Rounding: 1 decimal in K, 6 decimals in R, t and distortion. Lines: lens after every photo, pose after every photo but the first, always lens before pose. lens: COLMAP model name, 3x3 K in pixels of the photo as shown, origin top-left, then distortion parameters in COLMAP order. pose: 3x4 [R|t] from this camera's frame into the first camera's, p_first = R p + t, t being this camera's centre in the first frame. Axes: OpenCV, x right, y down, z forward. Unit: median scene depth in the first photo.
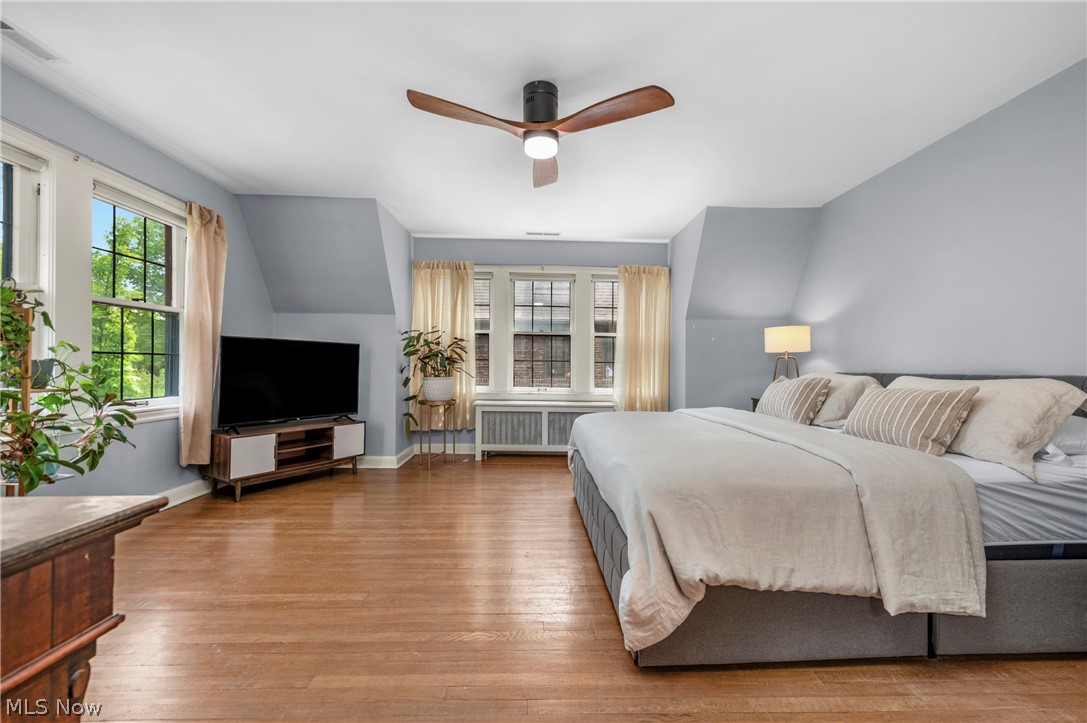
lens RADIAL K [[436.2, 0, 537.6], [0, 436.2, 360.5], [0, 0, 1]] dist [0.008155, -0.001427]
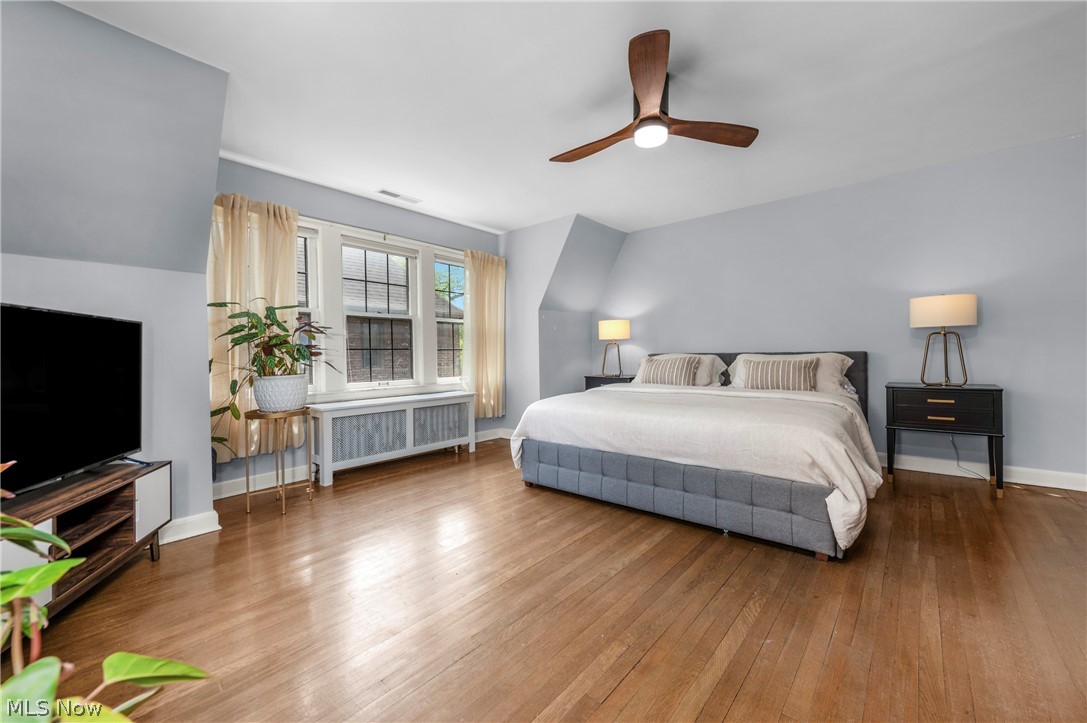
lens RADIAL K [[436.2, 0, 538.7], [0, 436.2, 358.3], [0, 0, 1]] dist [0.008155, -0.001427]
pose [[0.660799, -0.030887, 0.749927, -0.445851], [0.012643, 0.999469, 0.030025, -0.003526], [-0.750456, -0.010359, 0.660839, 0.244129]]
